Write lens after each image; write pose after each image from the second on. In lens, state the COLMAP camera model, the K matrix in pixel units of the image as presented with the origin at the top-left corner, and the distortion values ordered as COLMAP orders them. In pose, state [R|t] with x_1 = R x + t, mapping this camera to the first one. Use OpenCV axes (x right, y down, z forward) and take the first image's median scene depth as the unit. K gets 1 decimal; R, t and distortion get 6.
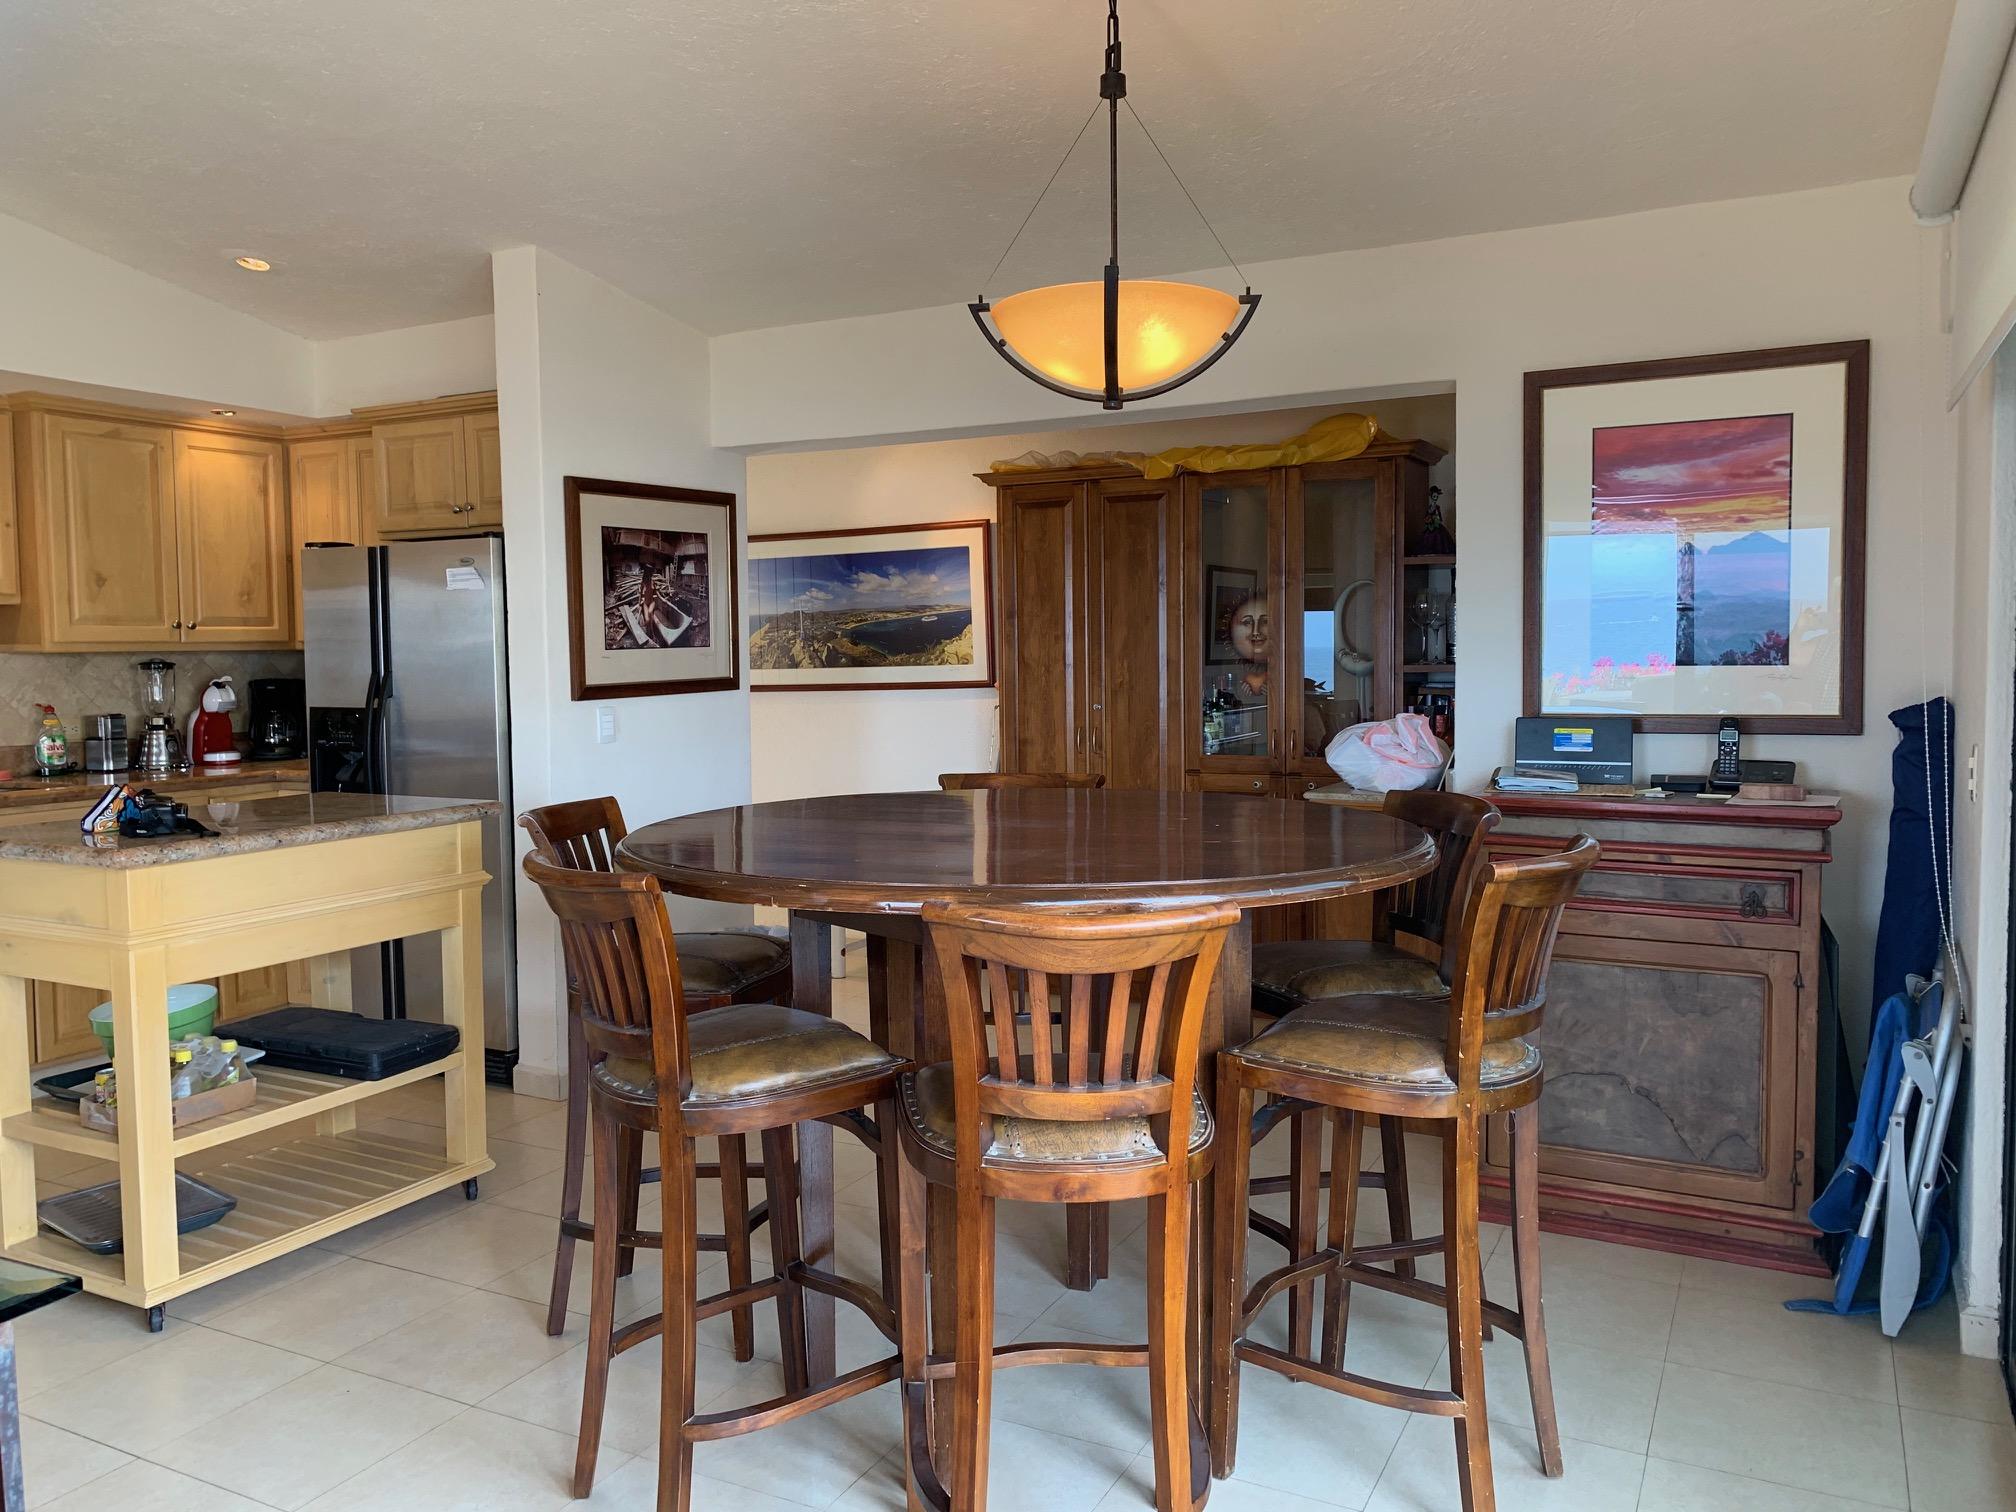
lens RADIAL K [[1534.8, 0, 1002.1], [0, 1534.8, 743.6], [0, 0, 1]] dist [0.011834, 0.000707]
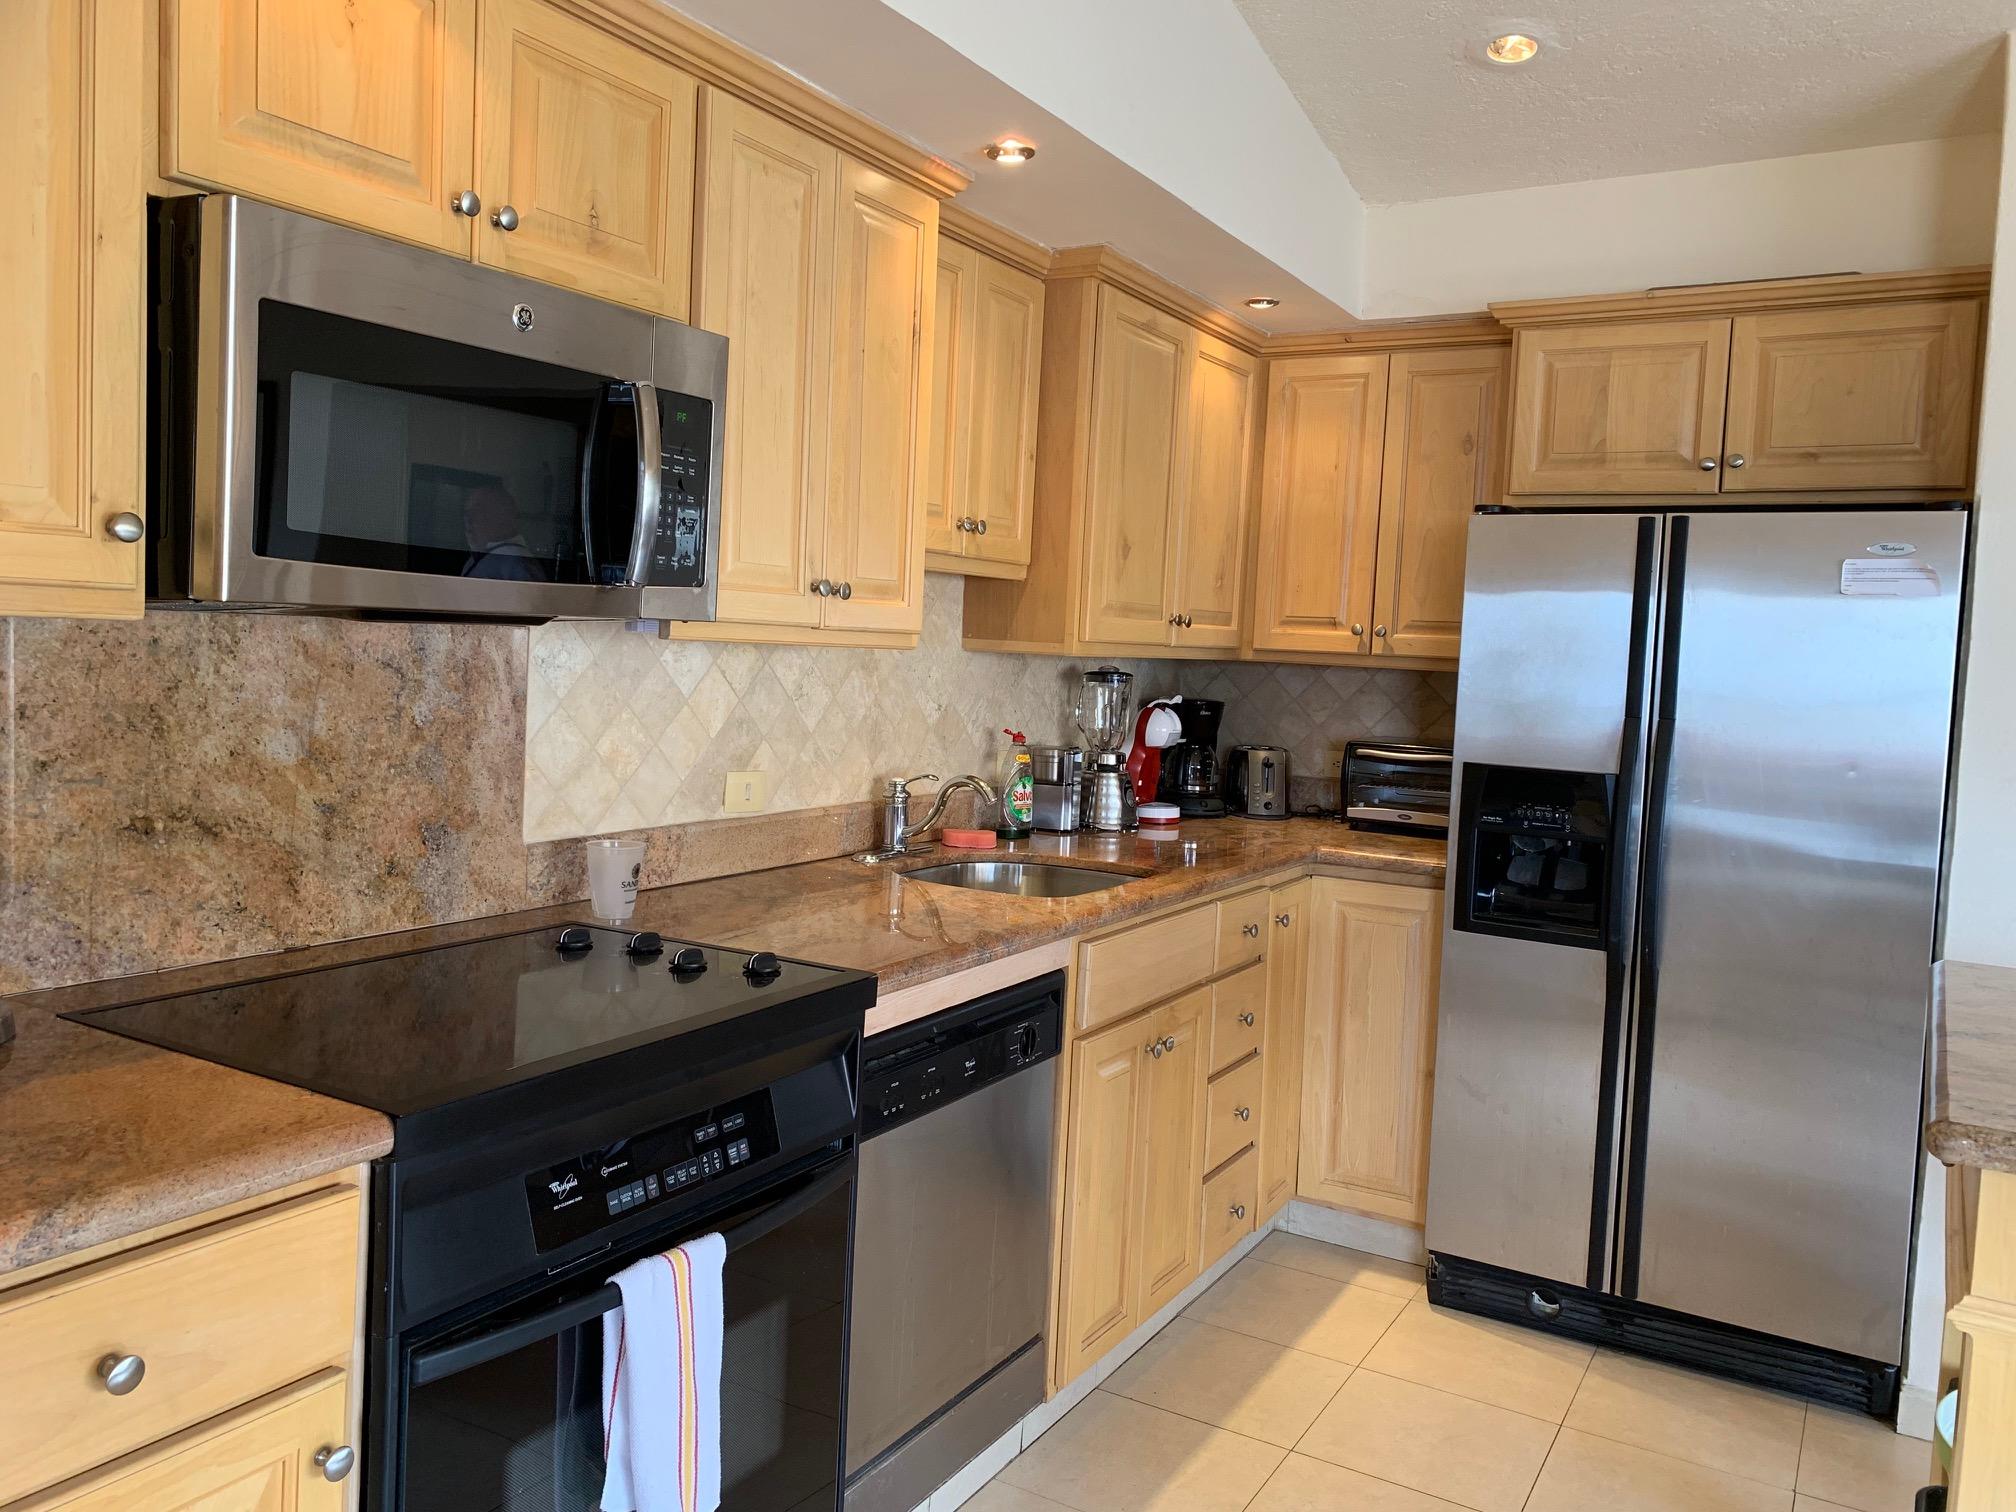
lens RADIAL K [[1543.6, 0, 995.1], [0, 1543.6, 755.0], [0, 0, 1]] dist [0.056600, -0.076342]
pose [[0.997530, 0.055705, -0.042782, -0.613495], [-0.055494, 0.998440, 0.006111, -0.019130], [0.043056, -0.003721, 0.999066, 0.341887]]
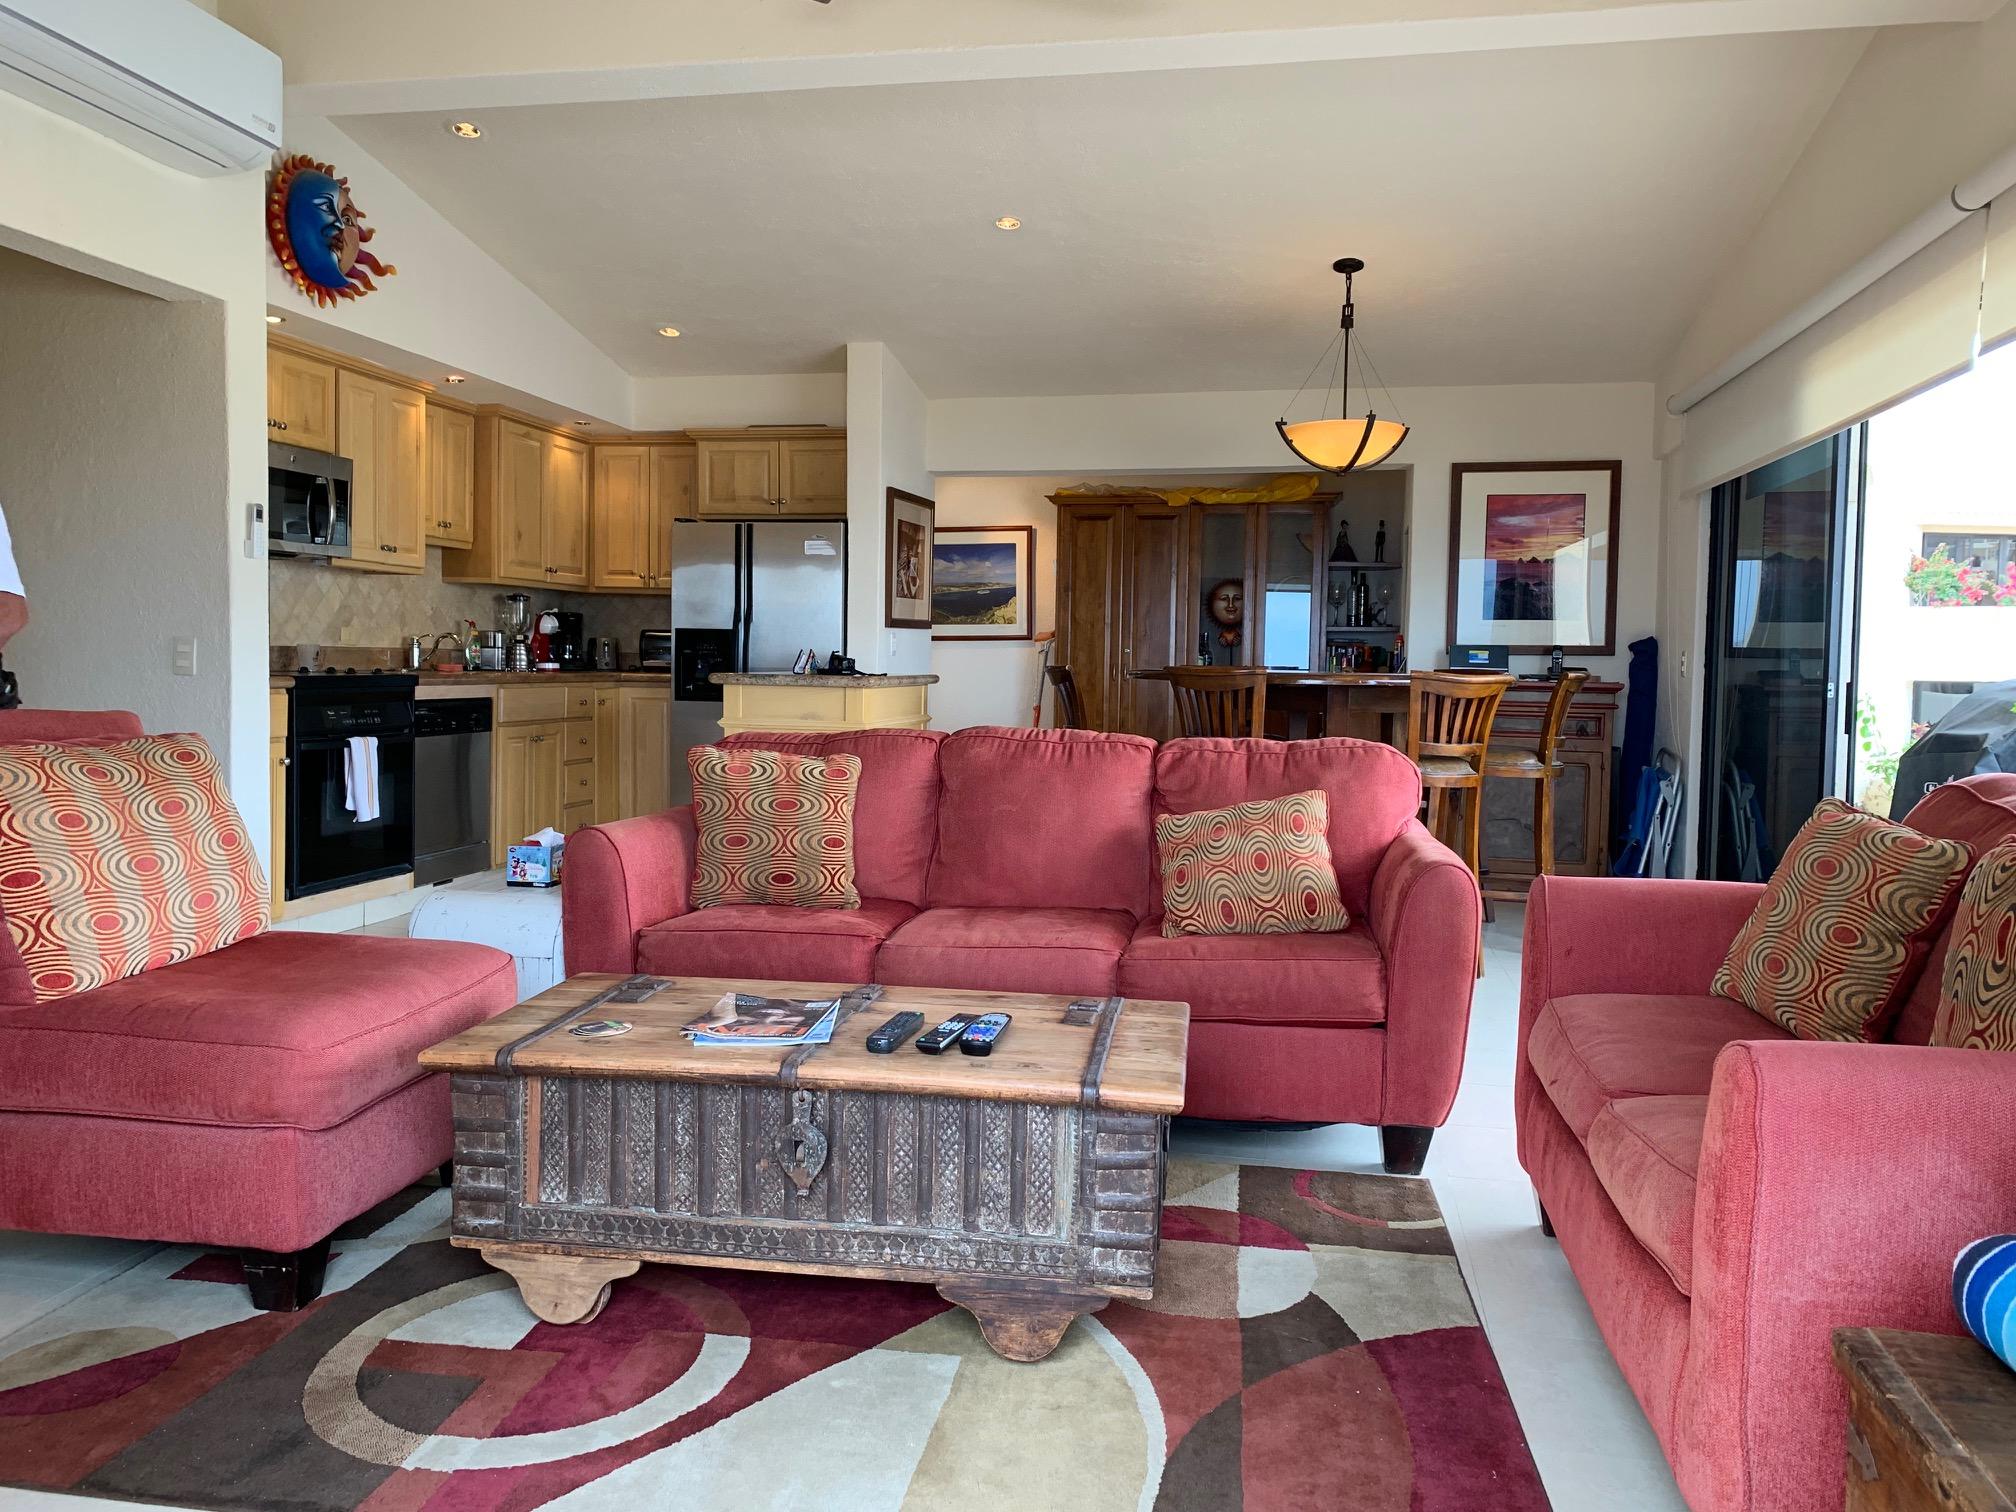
lens RADIAL K [[1543.6, 0, 995.1], [0, 1543.6, 755.0], [0, 0, 1]] dist [0.056600, -0.076342]
pose [[0.960528, 0.011589, 0.277942, -0.564496], [-0.010498, 0.999930, -0.005415, 0.103537], [-0.277986, 0.002284, 0.960582, -0.524024]]
